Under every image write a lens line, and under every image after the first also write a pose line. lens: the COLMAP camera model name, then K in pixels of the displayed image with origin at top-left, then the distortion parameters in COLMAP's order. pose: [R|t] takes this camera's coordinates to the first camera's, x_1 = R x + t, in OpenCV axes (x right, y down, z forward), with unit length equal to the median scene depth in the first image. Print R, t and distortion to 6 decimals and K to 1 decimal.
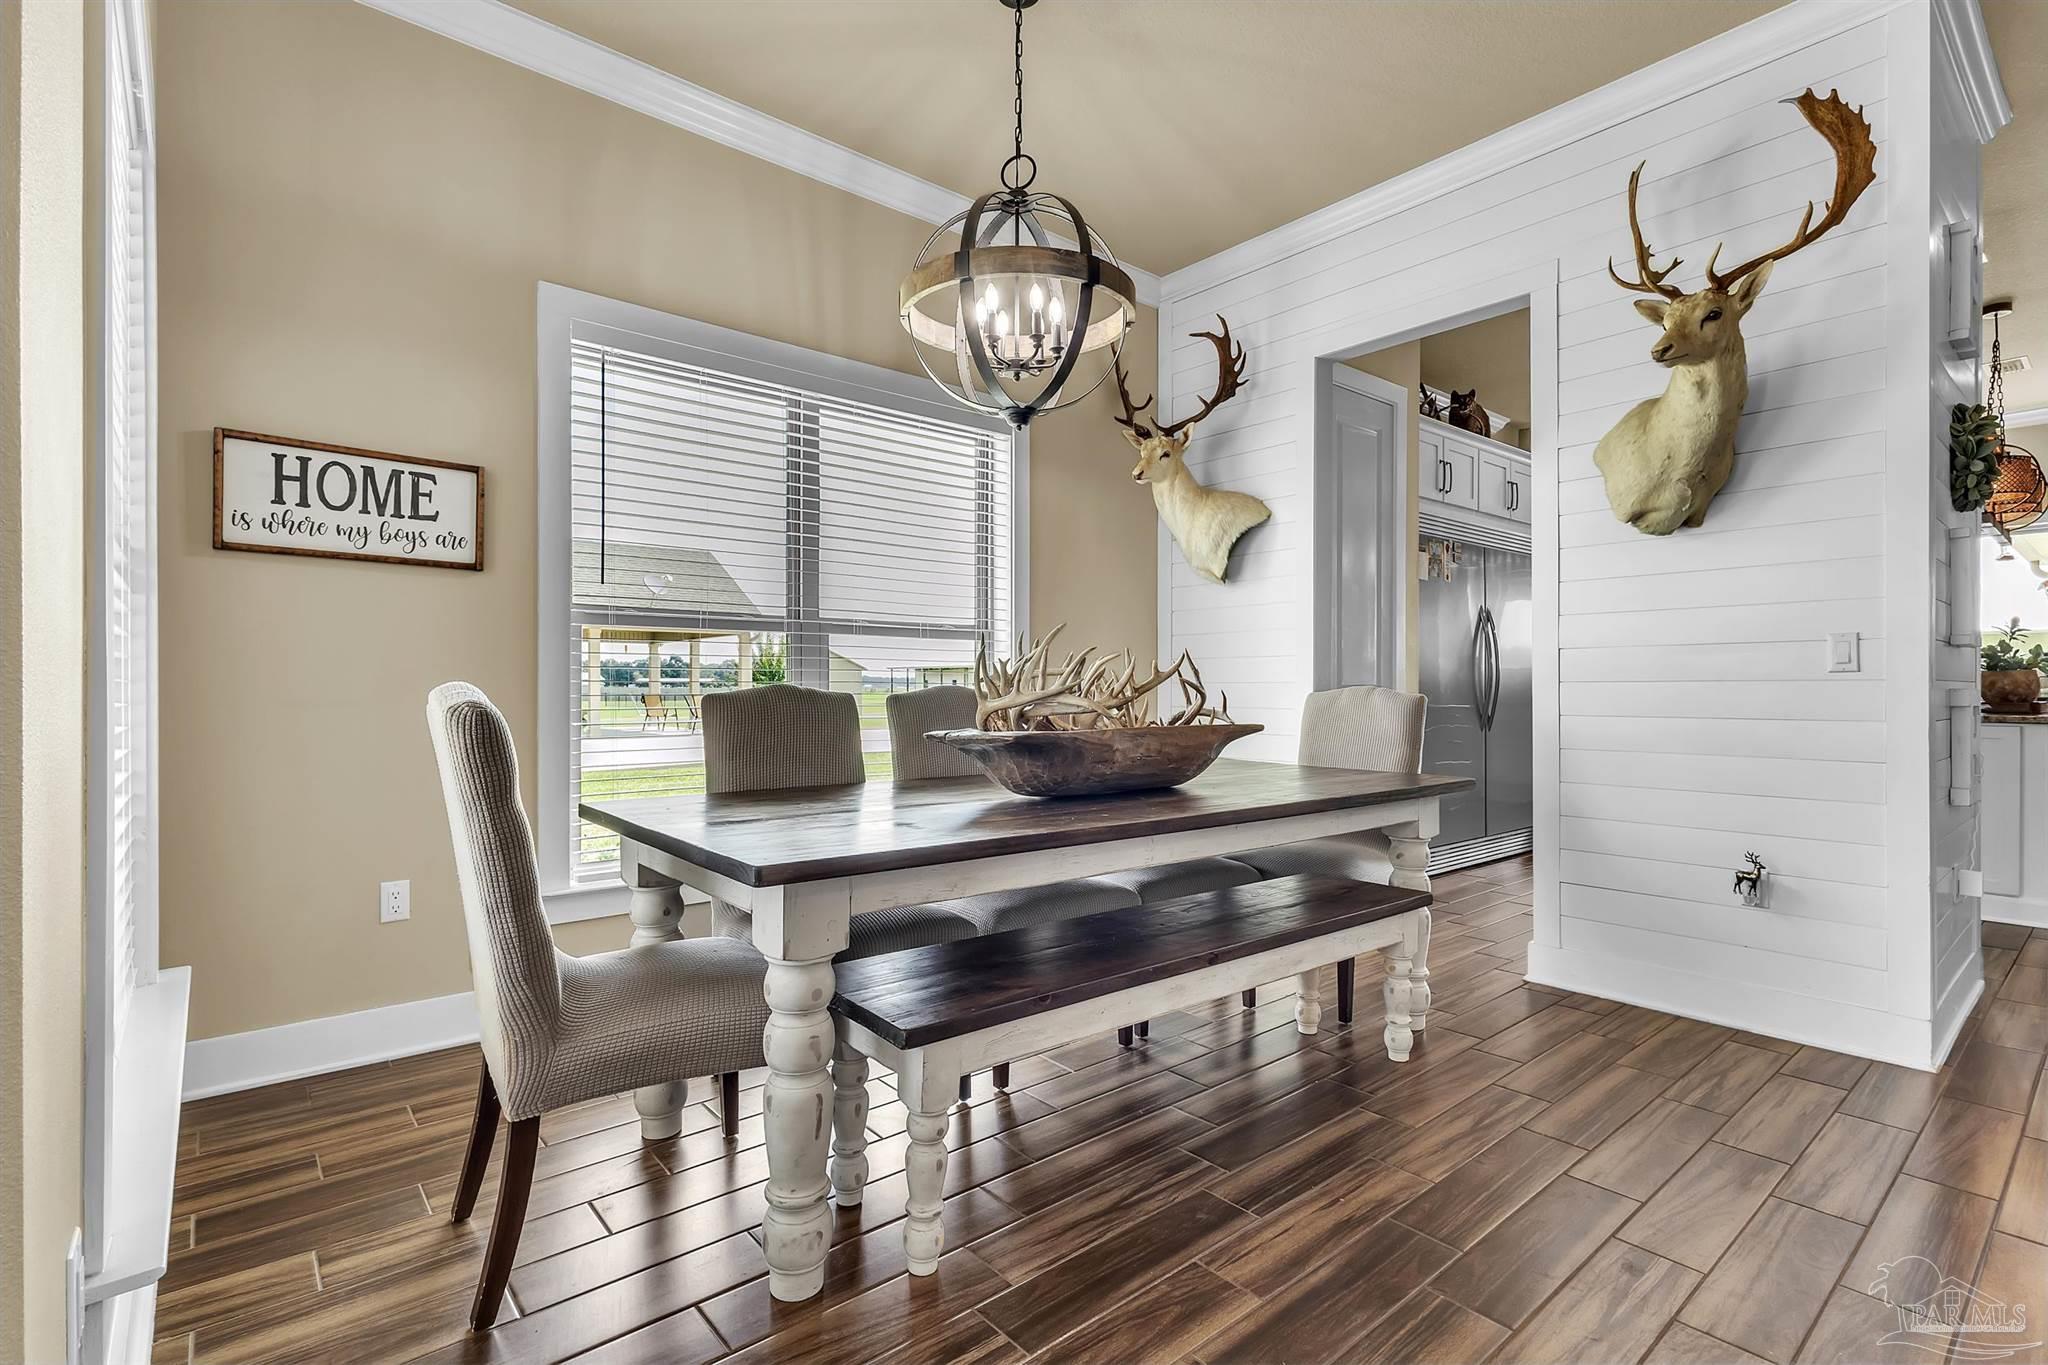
lens RADIAL K [[961.7, 0, 1024.6], [0, 961.7, 685.2], [0, 0, 1]] dist [0.002725, 0.000167]
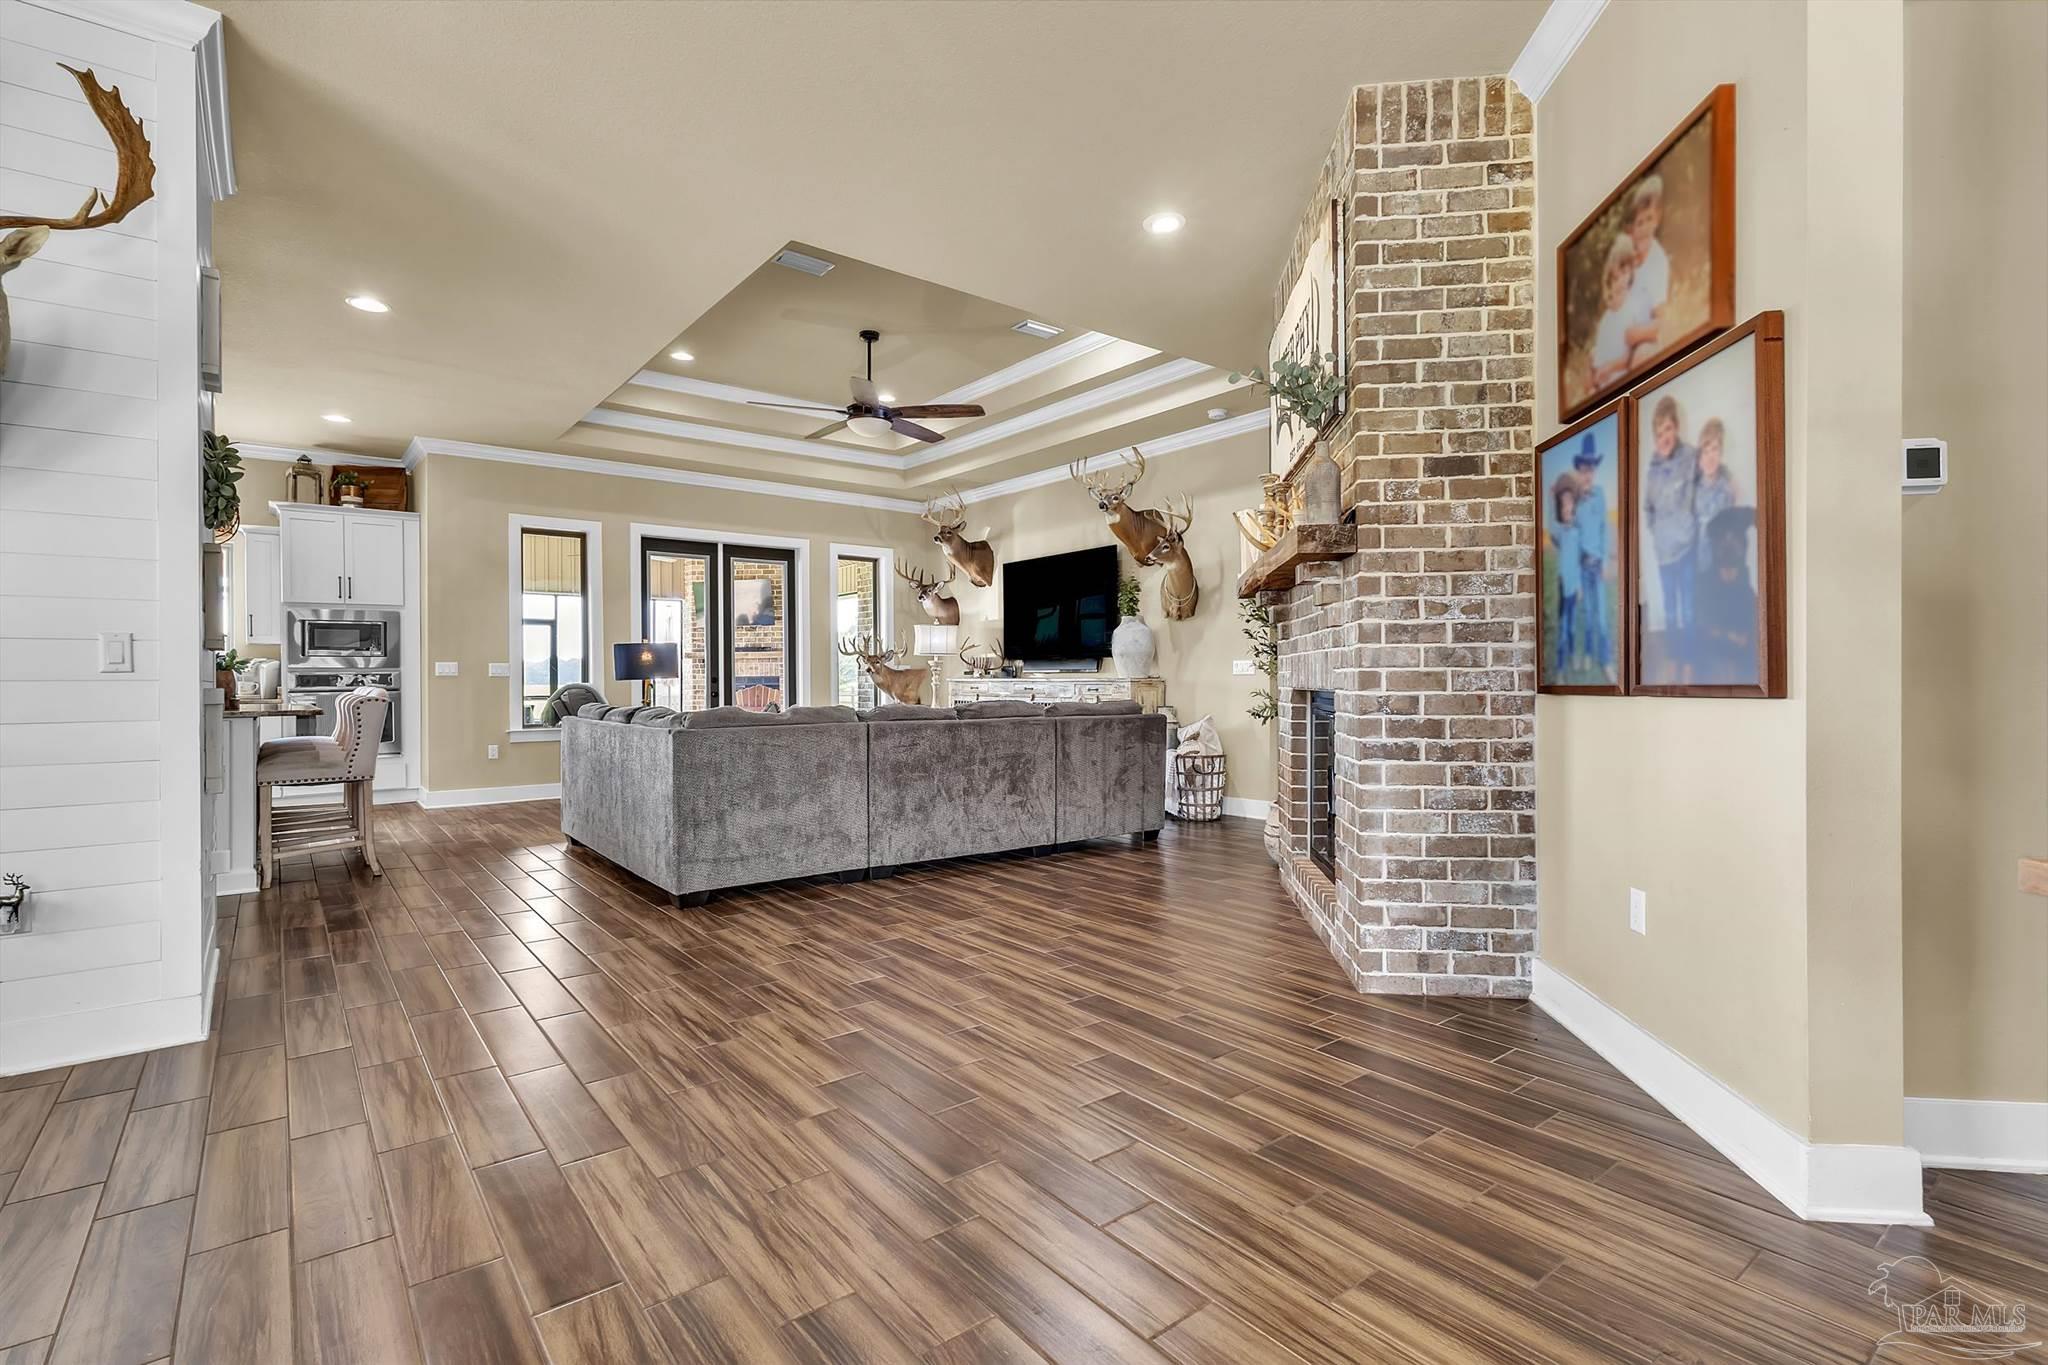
lens RADIAL K [[961.7, 0, 1021.7], [0, 961.7, 676.1], [0, 0, 1]] dist [0.002725, 0.000167]
pose [[0.037627, 0.003450, 0.999286, -0.110430], [0.005095, 0.999980, -0.003644, -0.001793], [-0.999279, 0.005229, 0.037608, 0.031326]]
